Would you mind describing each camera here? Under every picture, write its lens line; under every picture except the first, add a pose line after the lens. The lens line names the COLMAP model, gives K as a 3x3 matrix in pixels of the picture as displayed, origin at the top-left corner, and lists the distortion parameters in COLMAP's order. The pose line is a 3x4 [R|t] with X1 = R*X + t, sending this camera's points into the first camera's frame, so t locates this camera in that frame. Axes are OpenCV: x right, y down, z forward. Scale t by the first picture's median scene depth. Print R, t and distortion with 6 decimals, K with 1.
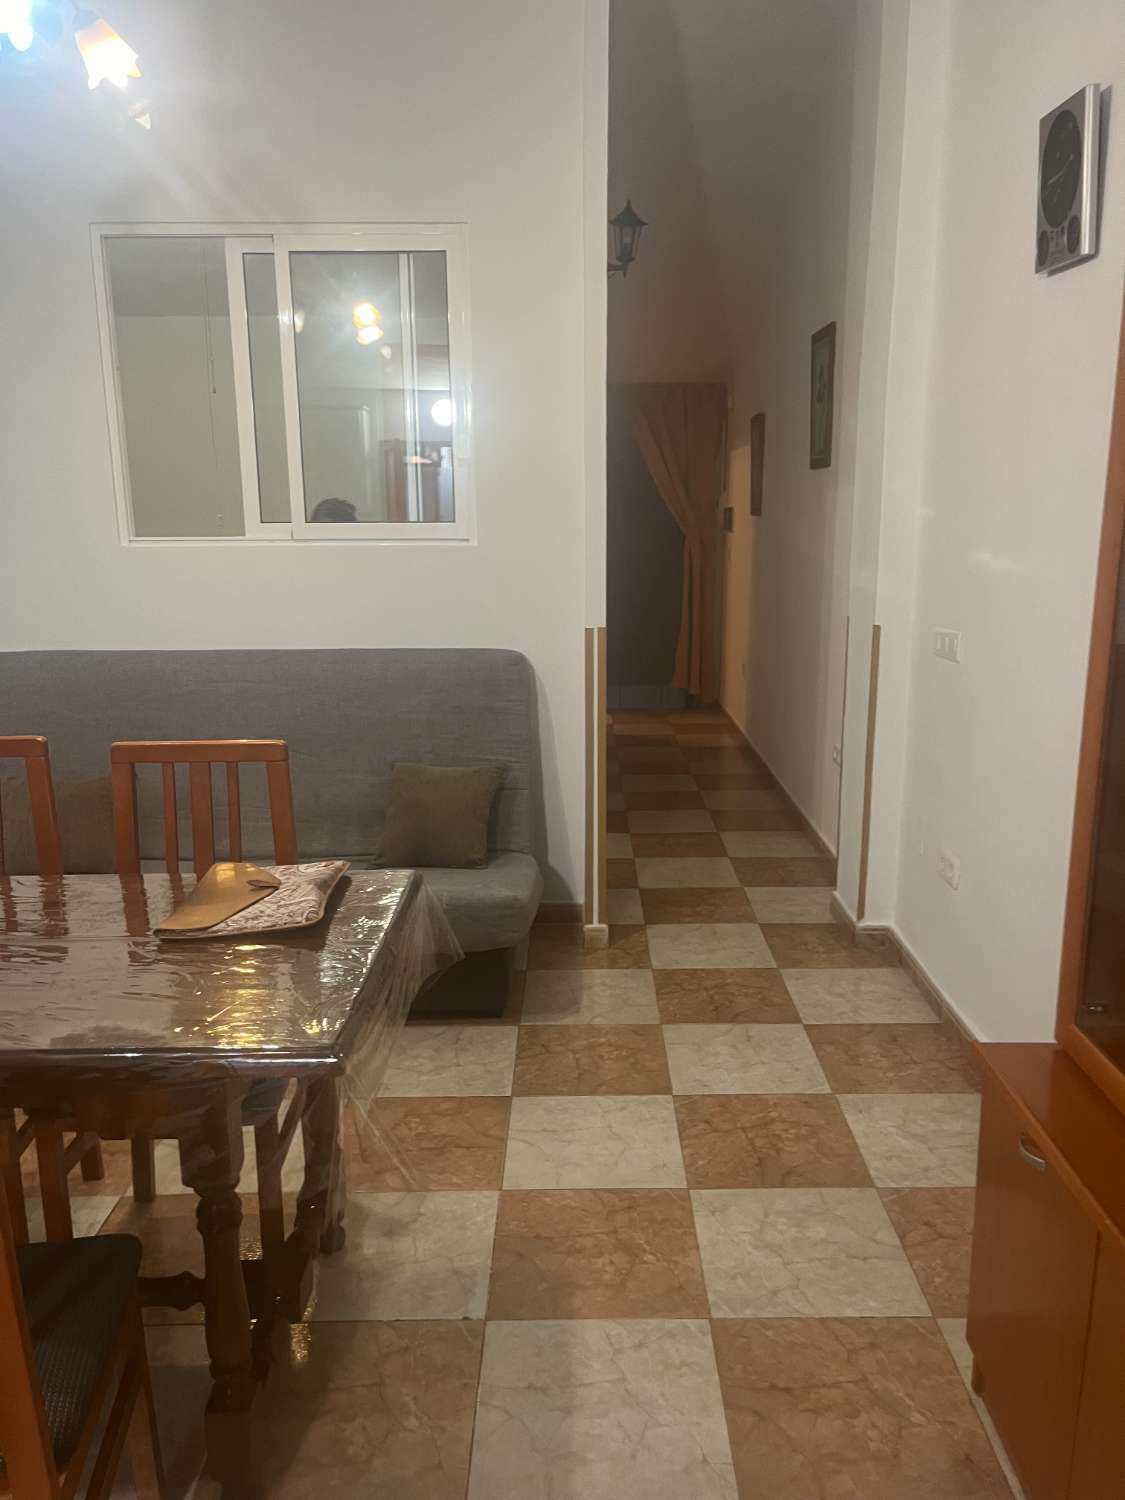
lens RADIAL K [[1131.8, 0, 567.4], [0, 1131.8, 757.3], [0, 0, 1]] dist [0.049972, -0.058198]
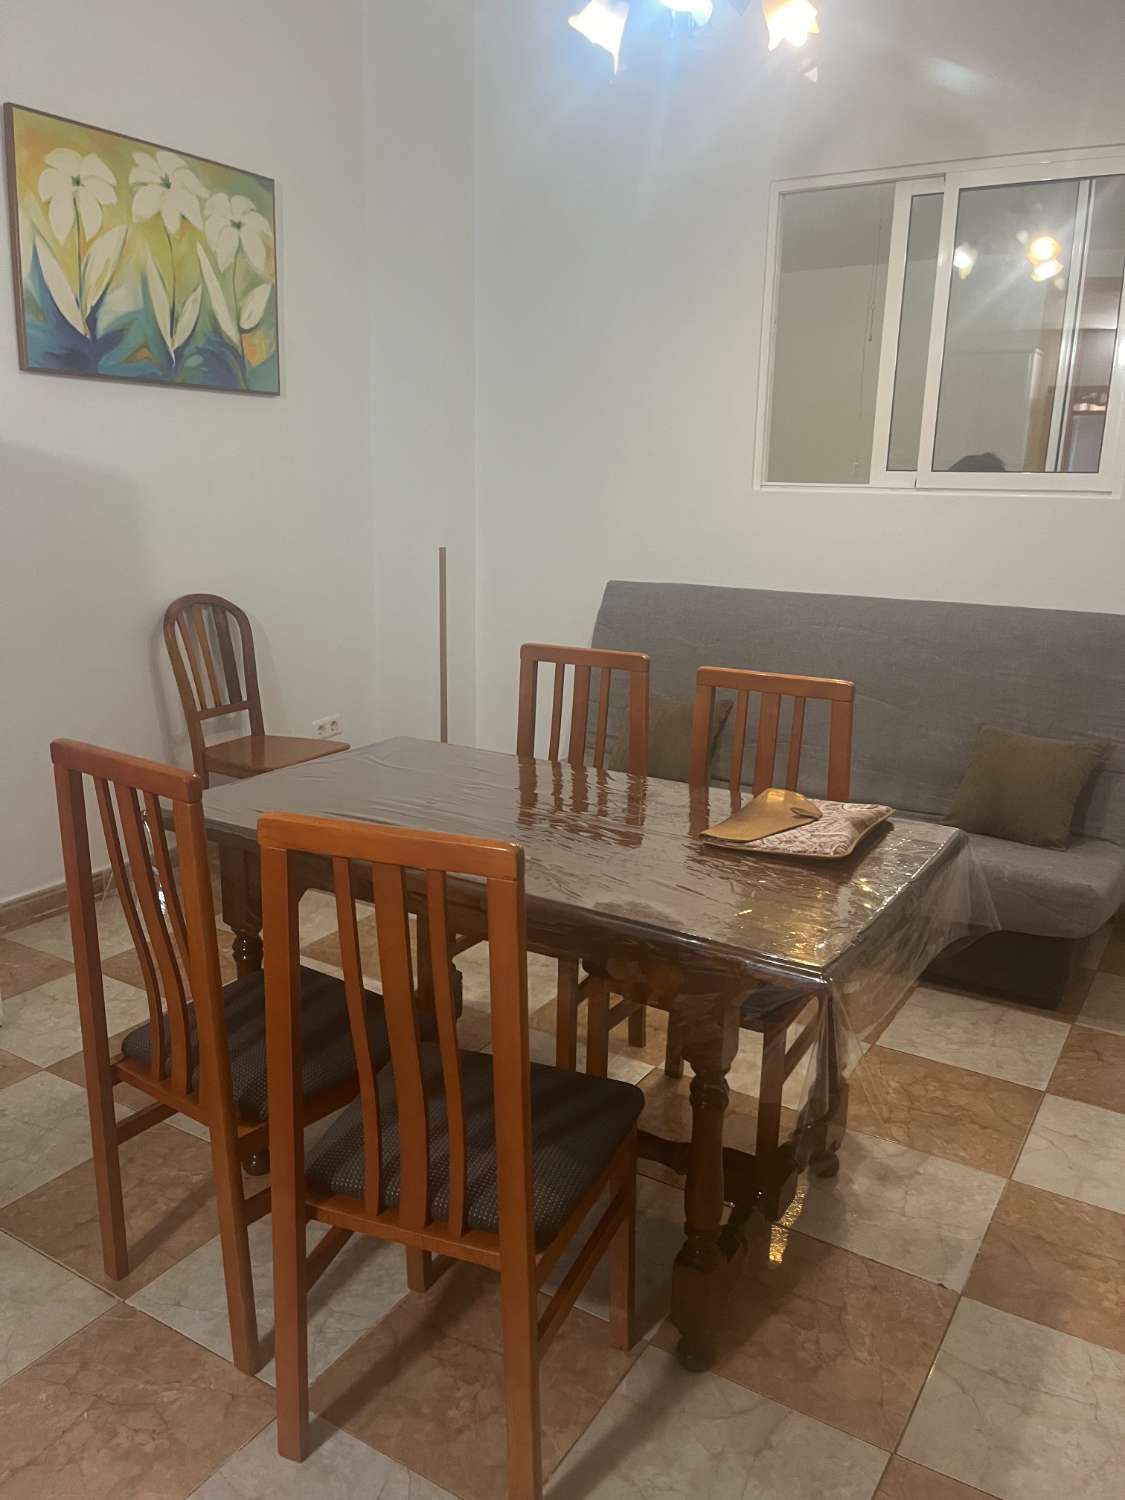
lens RADIAL K [[1131.8, 0, 559.8], [0, 1131.8, 757.8], [0, 0, 1]] dist [0.049972, -0.058198]
pose [[0.848445, 0.154358, -0.506275, 0.054818], [-0.133755, 0.988012, 0.077080, 0.008791], [0.512103, 0.002318, 0.858921, -0.015423]]
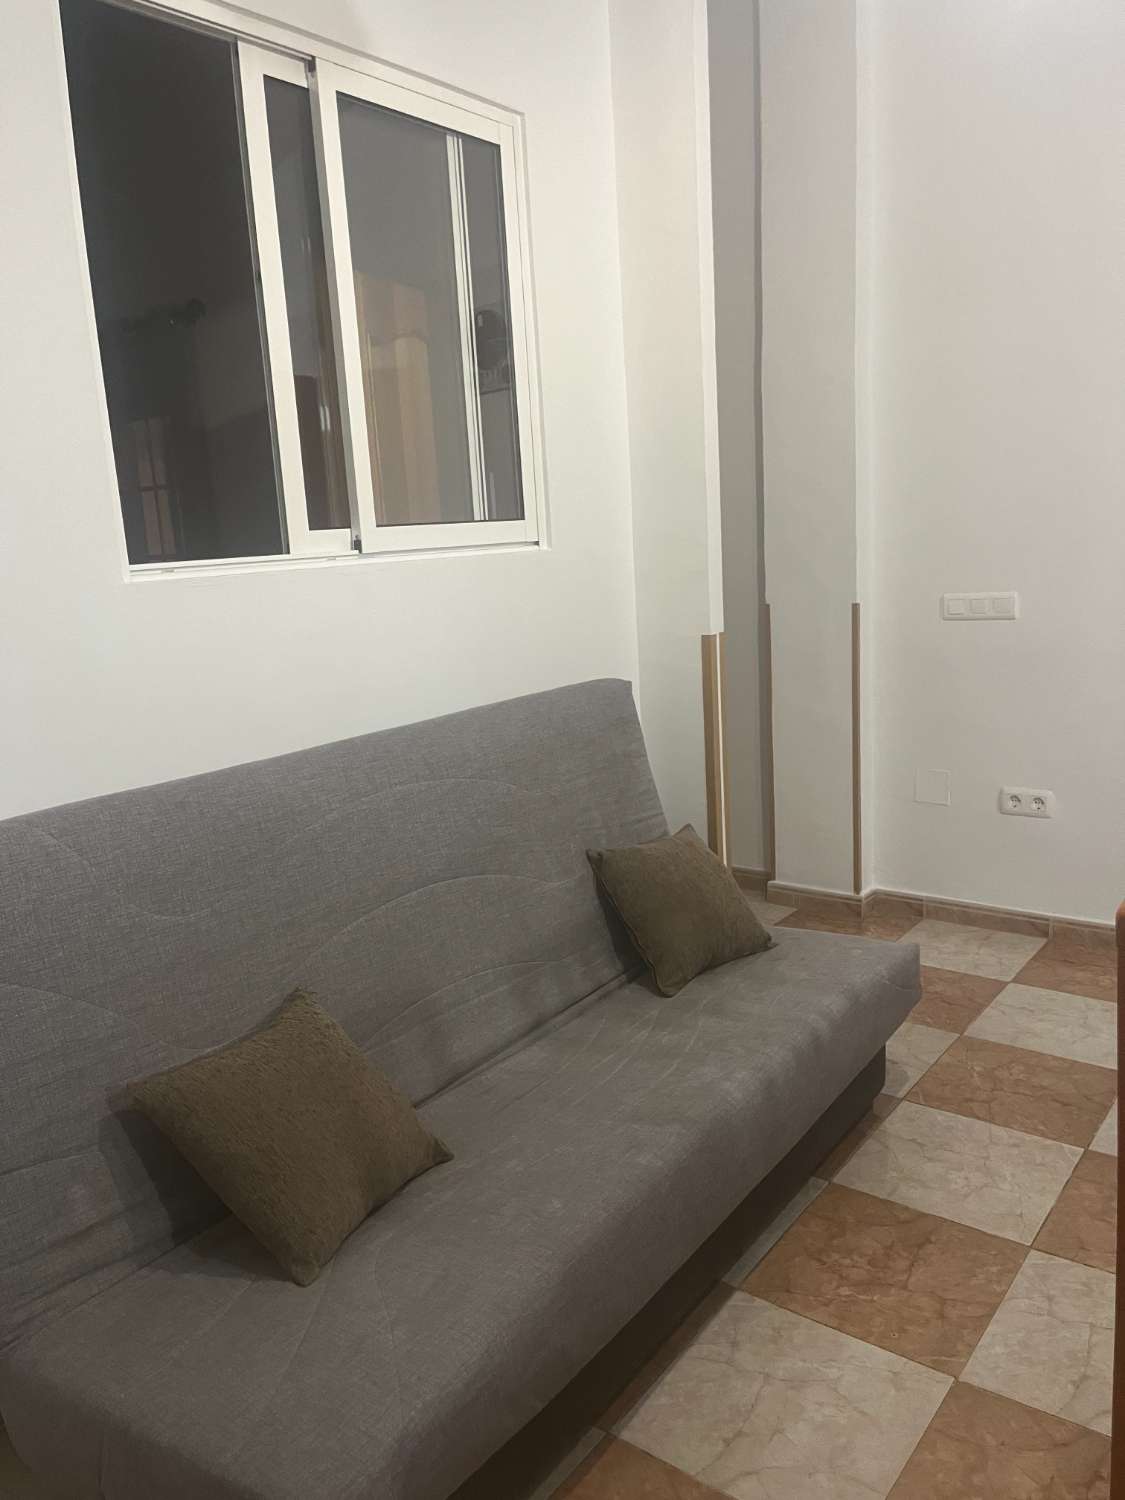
lens RADIAL K [[1131.8, 0, 558.3], [0, 1131.8, 746.8], [0, 0, 1]] dist [0.049972, -0.058198]
pose [[0.615246, -0.178893, 0.767770, -1.098344], [0.216285, 0.974845, 0.053824, -0.159229], [-0.758085, 0.132942, 0.638461, 0.864241]]
